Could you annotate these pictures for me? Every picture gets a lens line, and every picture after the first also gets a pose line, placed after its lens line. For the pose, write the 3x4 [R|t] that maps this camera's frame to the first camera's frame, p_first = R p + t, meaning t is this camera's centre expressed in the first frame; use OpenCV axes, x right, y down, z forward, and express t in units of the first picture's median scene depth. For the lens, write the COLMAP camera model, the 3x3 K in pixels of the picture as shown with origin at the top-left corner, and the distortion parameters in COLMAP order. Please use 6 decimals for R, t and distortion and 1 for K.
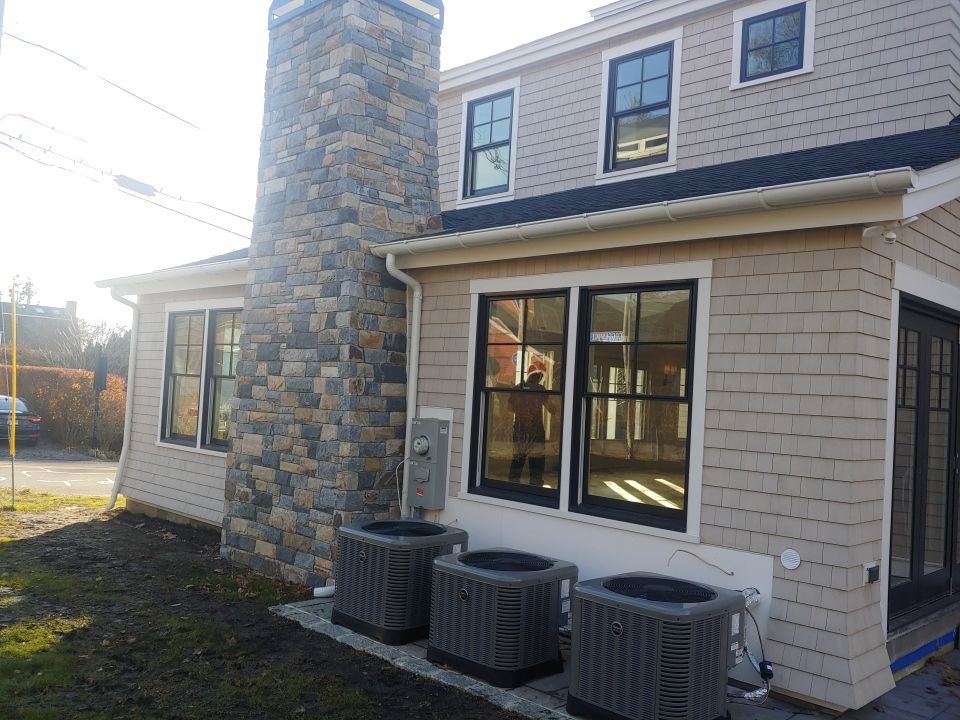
lens RADIAL K [[834.4, 0, 482.0], [0, 834.4, 365.4], [0, 0, 1]] dist [0.058591, -0.102576]
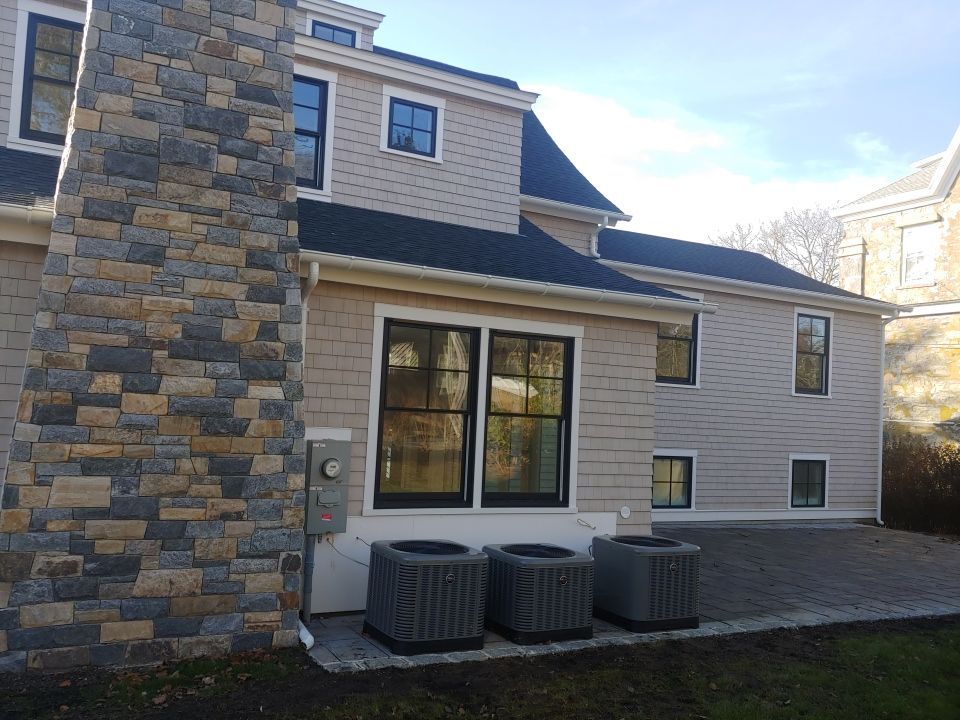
lens RADIAL K [[824.7, 0, 467.9], [0, 824.7, 372.7], [0, 0, 1]] dist [0.055566, -0.107648]
pose [[0.320170, 0.004968, 0.947347, -0.884240], [-0.066154, 0.997662, 0.017126, -0.039142], [-0.945047, -0.068153, 0.319750, 0.524924]]
